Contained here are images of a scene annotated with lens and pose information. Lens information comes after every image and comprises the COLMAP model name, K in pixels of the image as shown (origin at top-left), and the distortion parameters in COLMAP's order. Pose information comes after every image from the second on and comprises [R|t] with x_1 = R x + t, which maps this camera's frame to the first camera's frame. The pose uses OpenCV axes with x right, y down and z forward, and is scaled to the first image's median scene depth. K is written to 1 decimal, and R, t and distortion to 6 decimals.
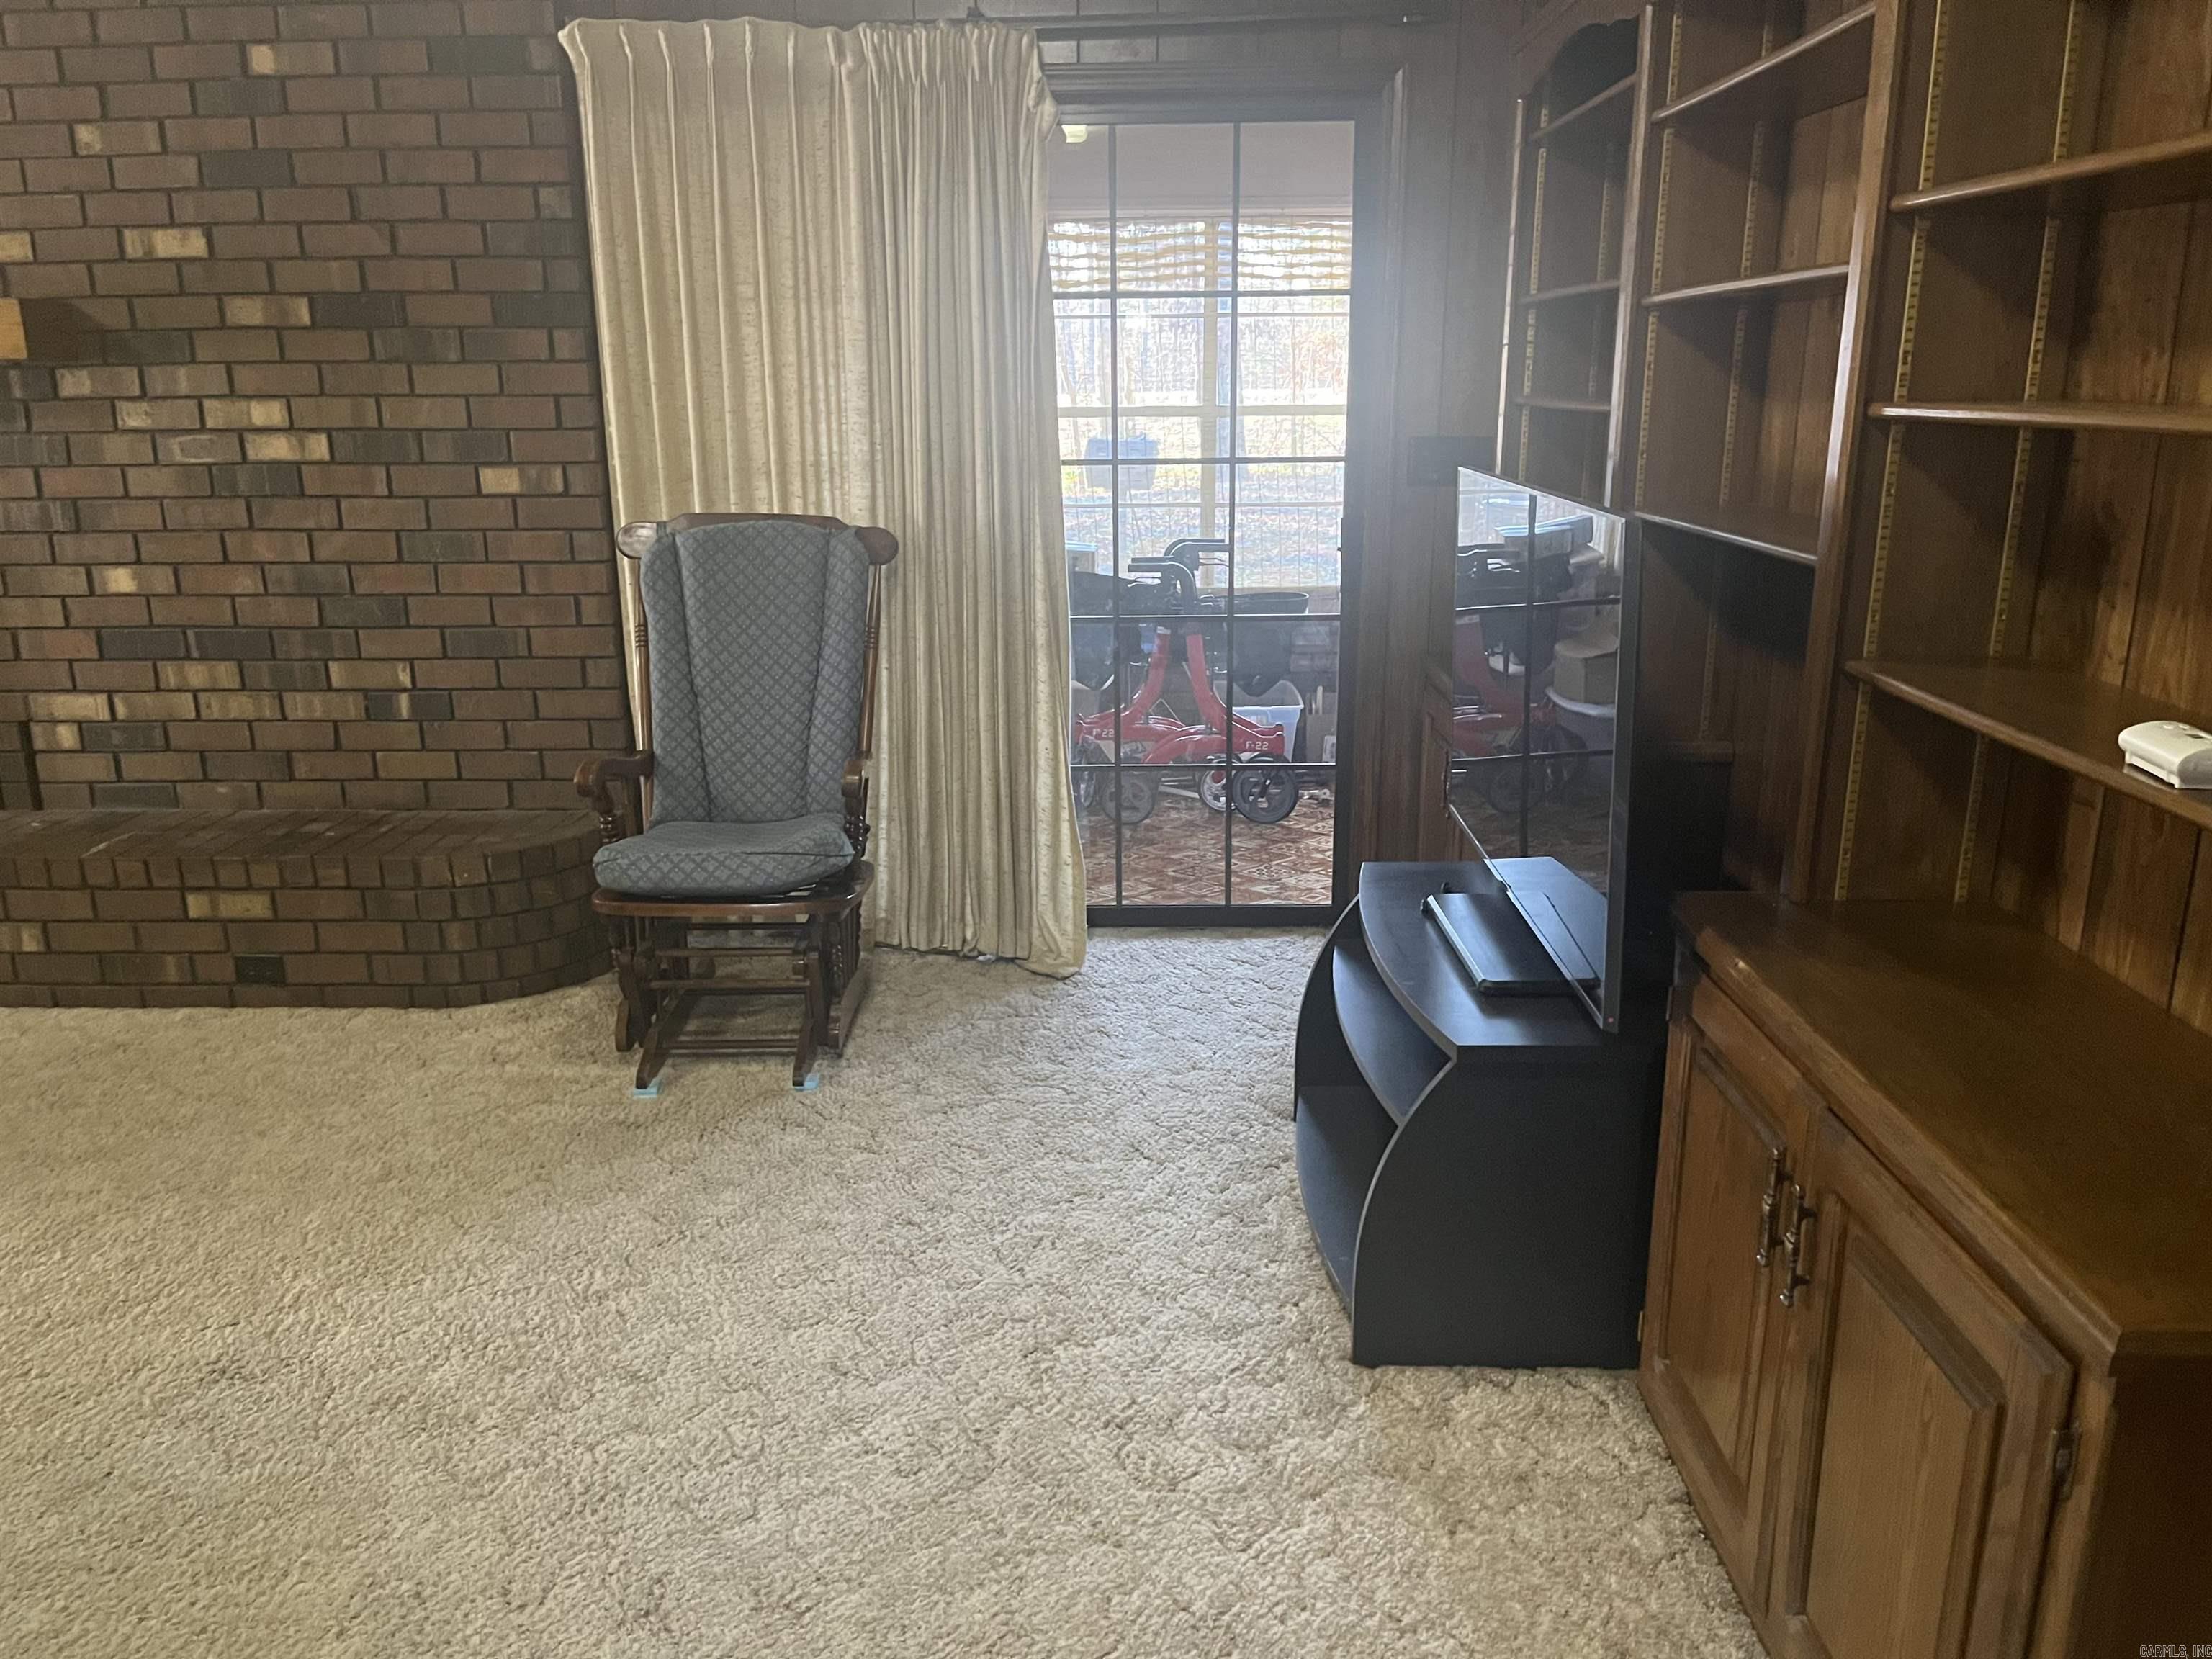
lens RADIAL K [[1673.5, 0, 1166.0], [0, 1673.5, 865.6], [0, 0, 1]] dist [0.053606, -0.077075]
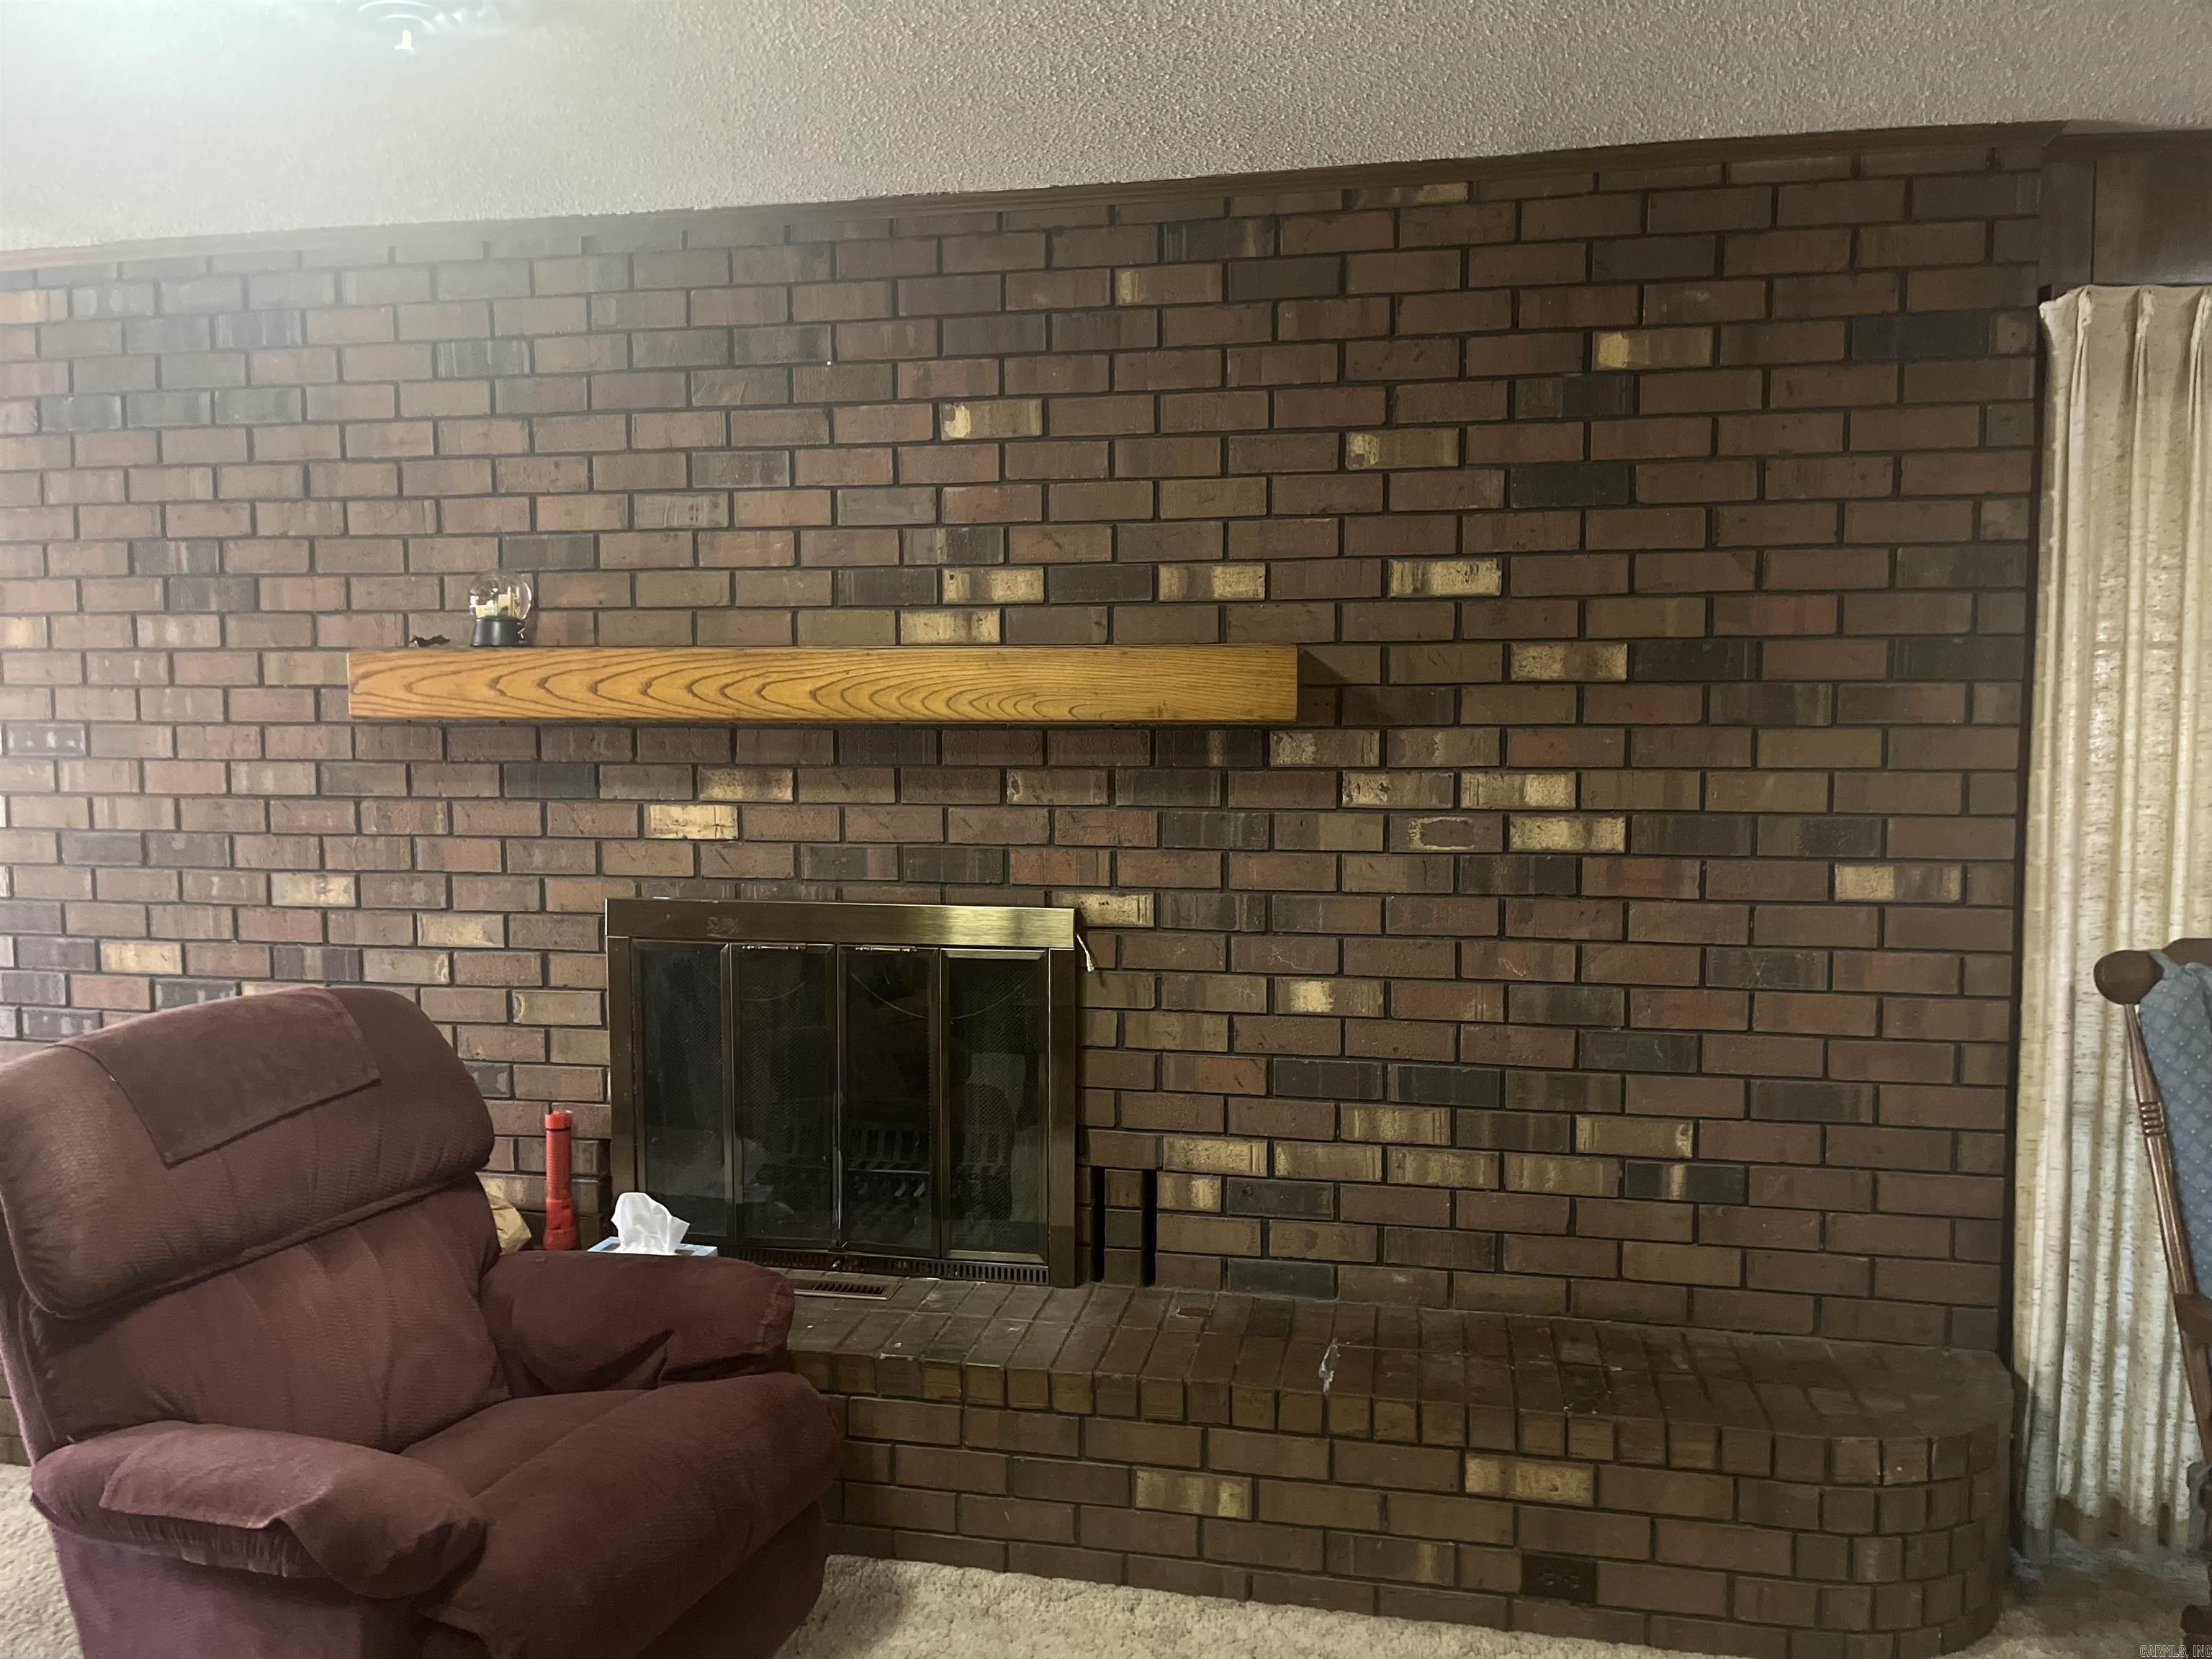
lens RADIAL K [[1673.5, 0, 1084.4], [0, 1673.5, 841.4], [0, 0, 1]] dist [0.053606, -0.077075]
pose [[0.981408, 0.020519, -0.190832, -0.590626], [-0.057761, 0.979752, -0.191704, -0.088039], [0.183035, 0.199163, 0.962721, 0.237721]]
